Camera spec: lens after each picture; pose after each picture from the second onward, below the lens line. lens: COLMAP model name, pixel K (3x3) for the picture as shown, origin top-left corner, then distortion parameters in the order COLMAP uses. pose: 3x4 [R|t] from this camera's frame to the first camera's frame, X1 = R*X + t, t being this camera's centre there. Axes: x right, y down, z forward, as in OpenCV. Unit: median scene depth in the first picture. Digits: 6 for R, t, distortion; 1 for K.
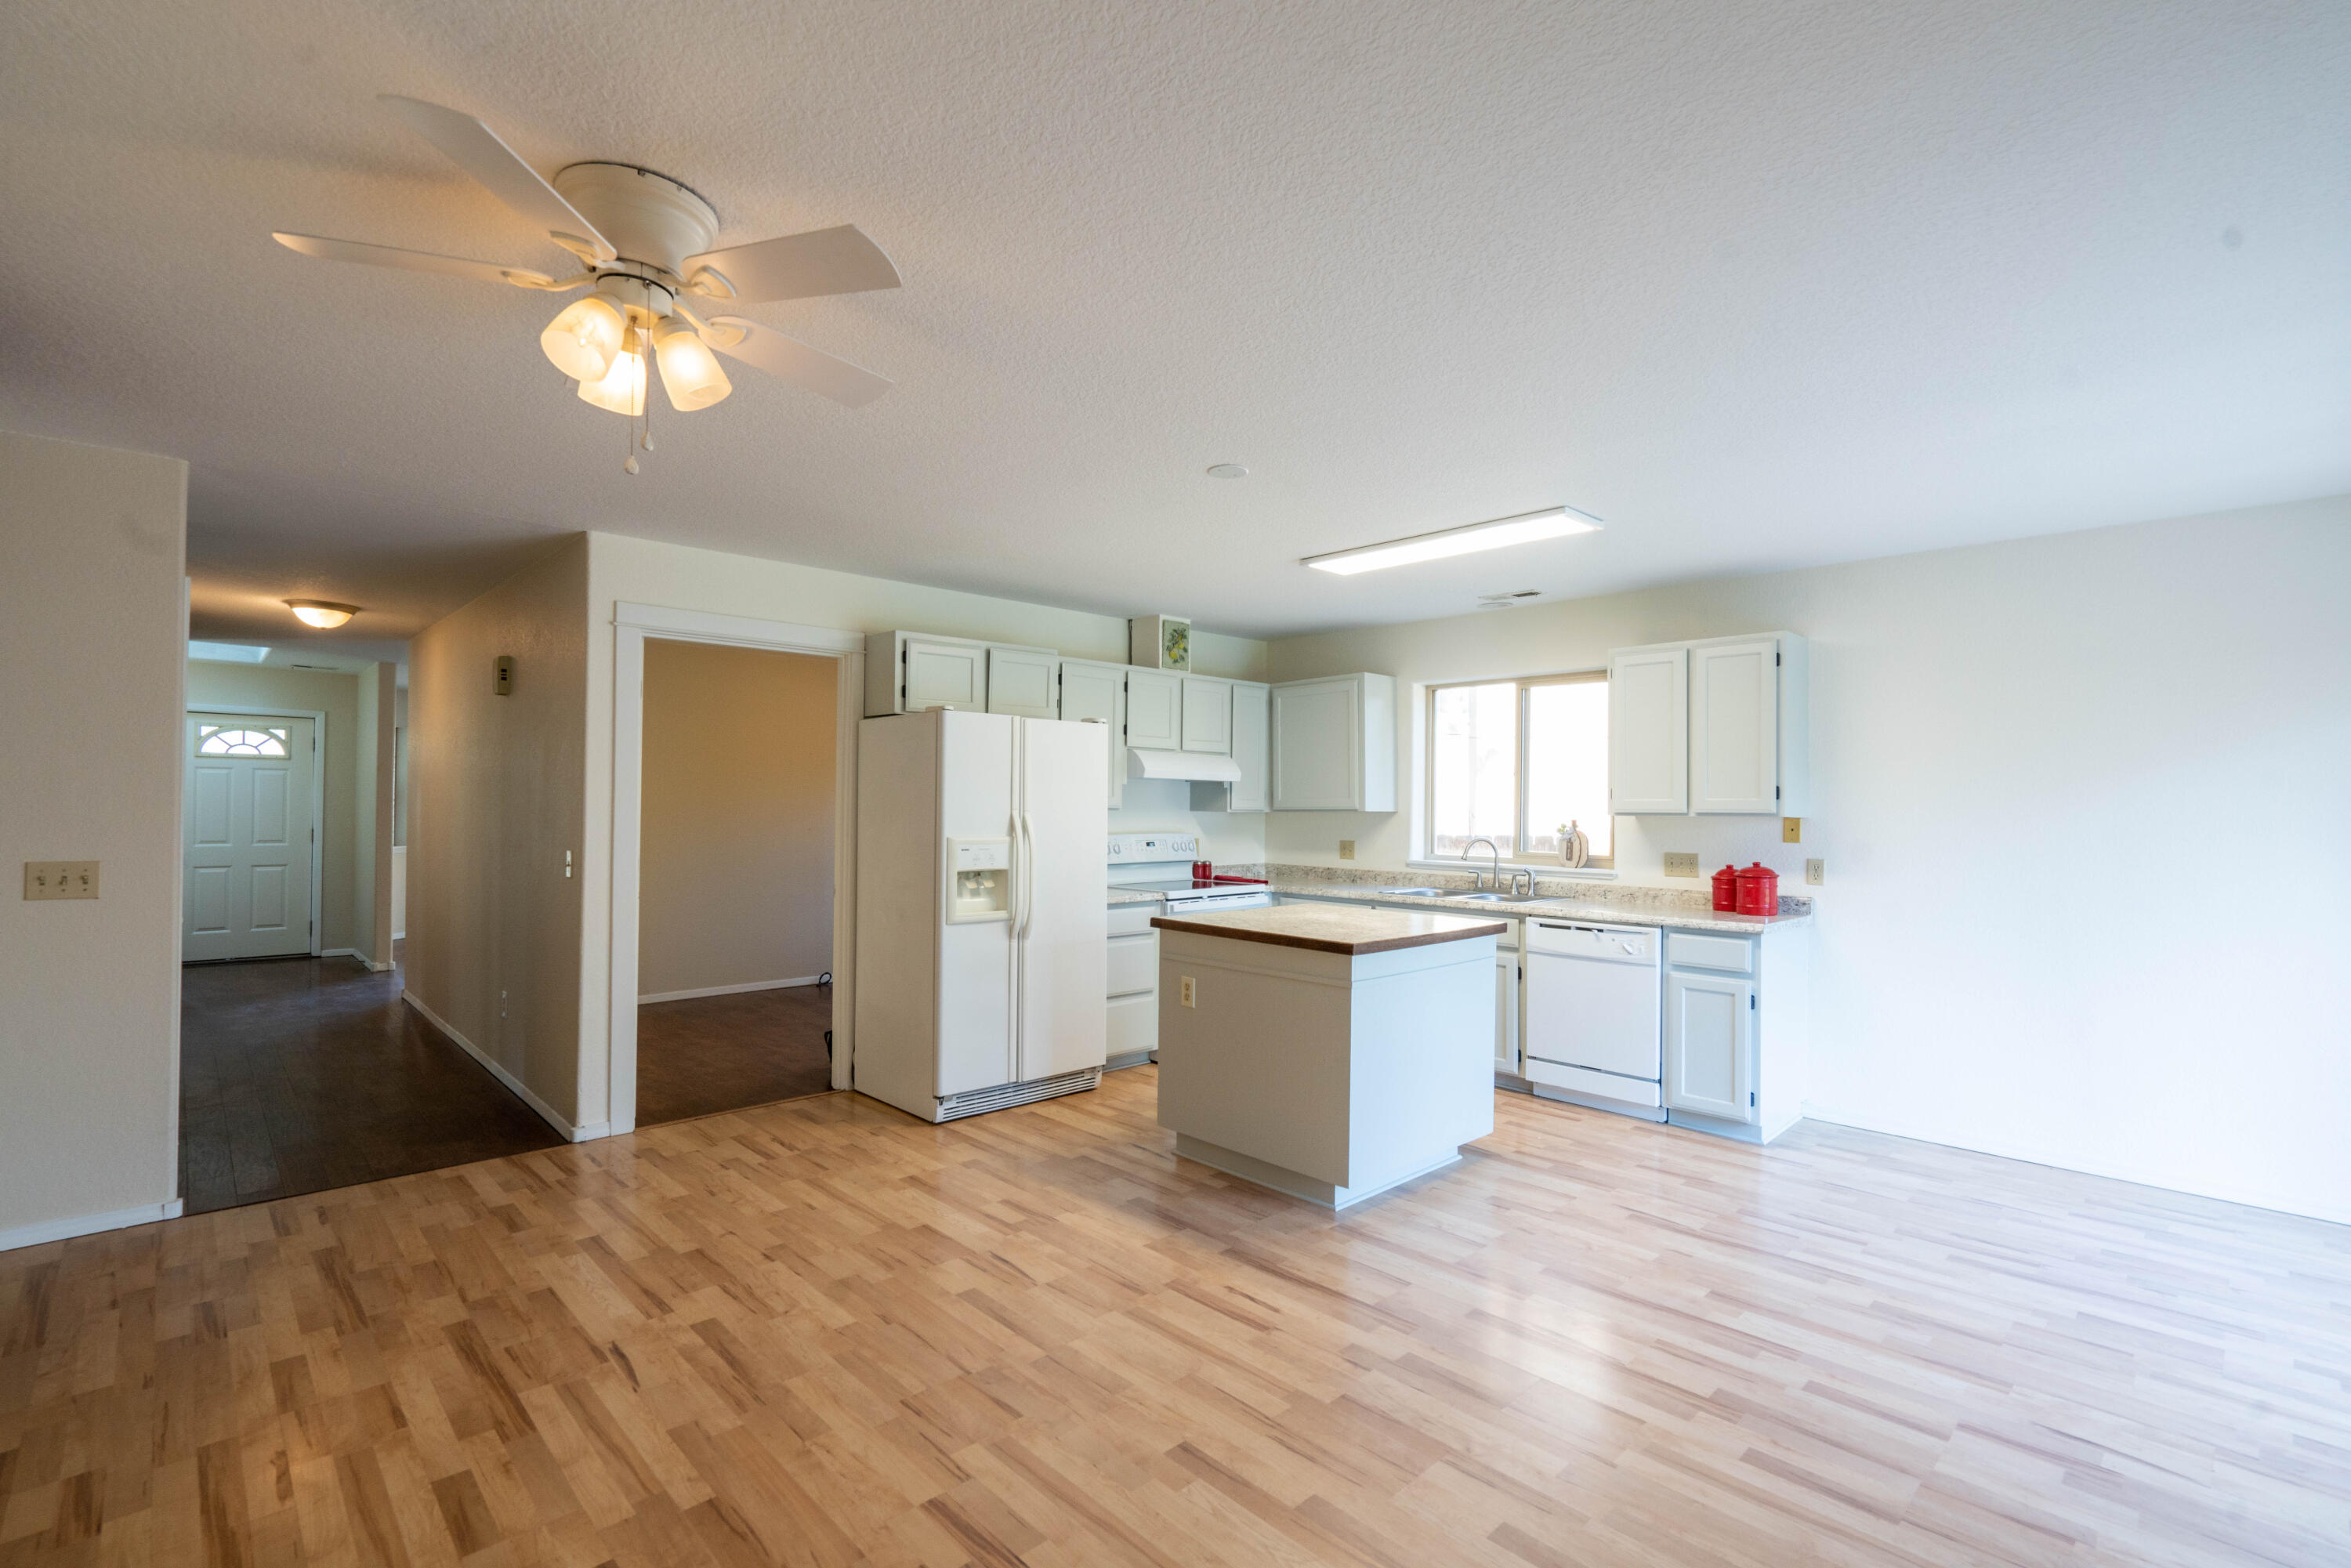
lens RADIAL K [[1048.0, 0, 1170.7], [0, 1048.0, 803.7], [0, 0, 1]] dist [0.000019, 0.000069]
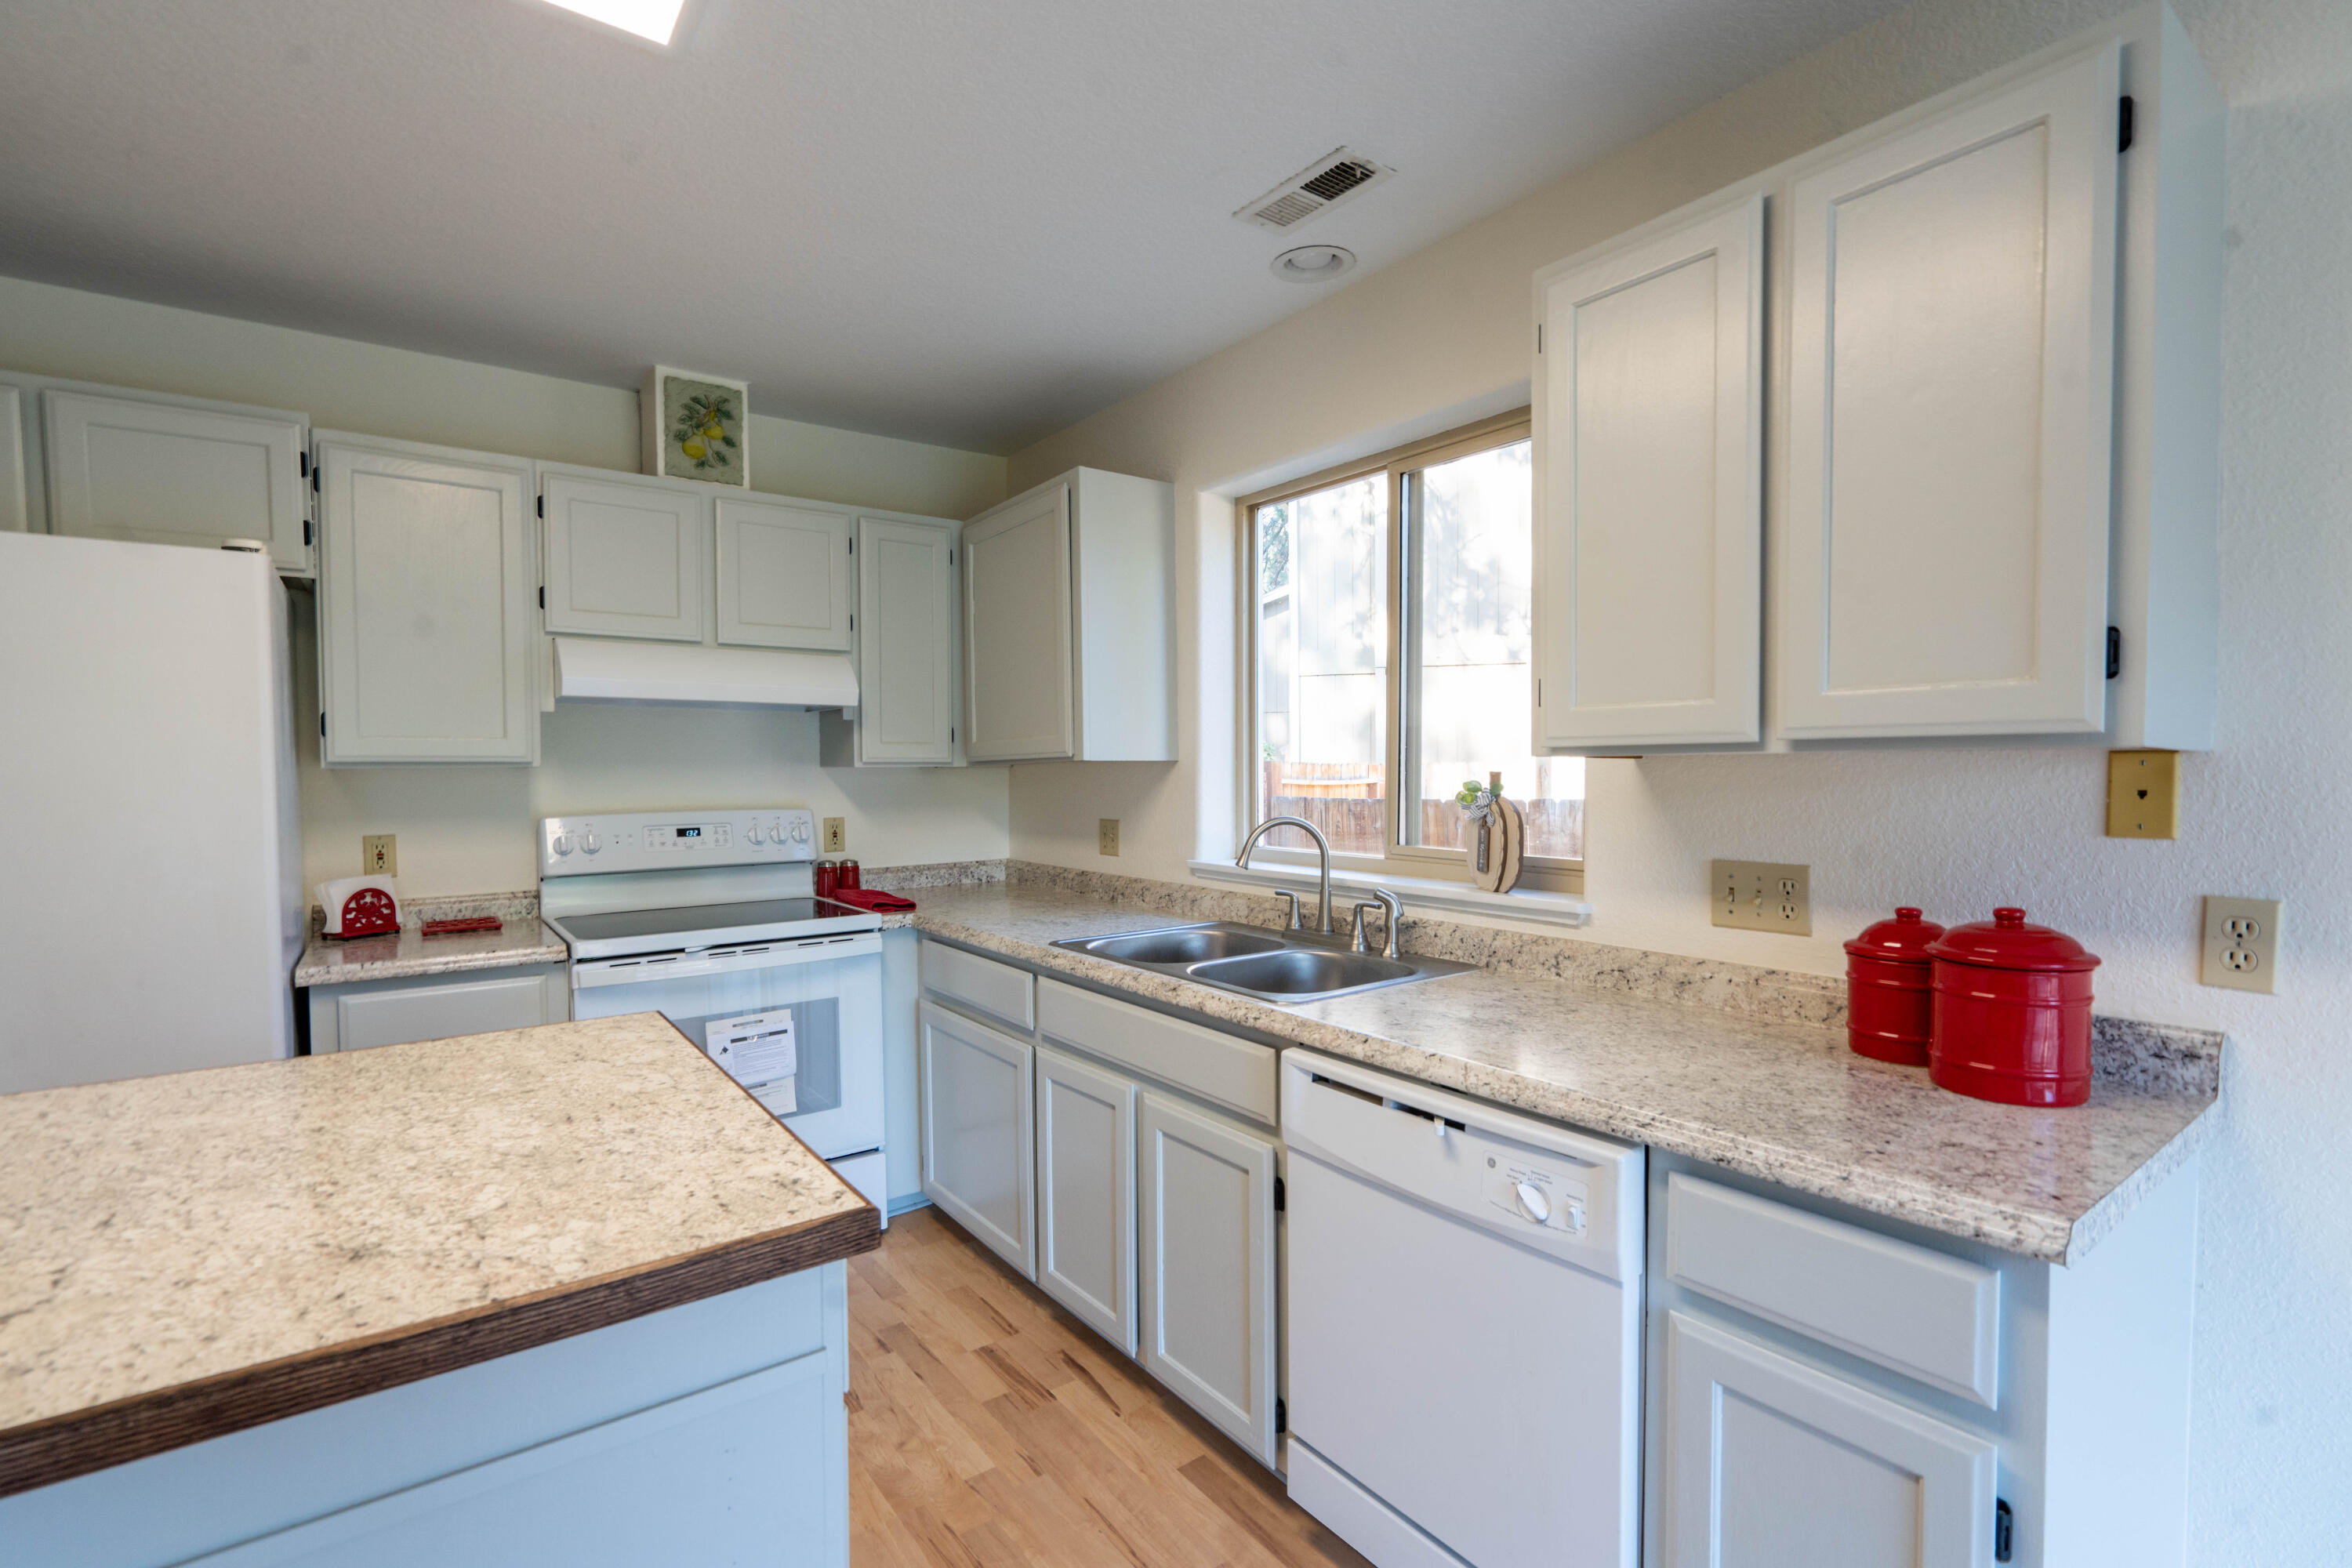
lens RADIAL K [[1048.5, 0, 1171.2], [0, 1048.5, 803.7], [0, 0, 1]] dist [0.000019, 0.000069]
pose [[0.991733, -0.011787, -0.127779, 0.321323], [0.016549, 0.999205, 0.036270, 0.011368], [0.127250, -0.038085, 0.991139, 0.599401]]
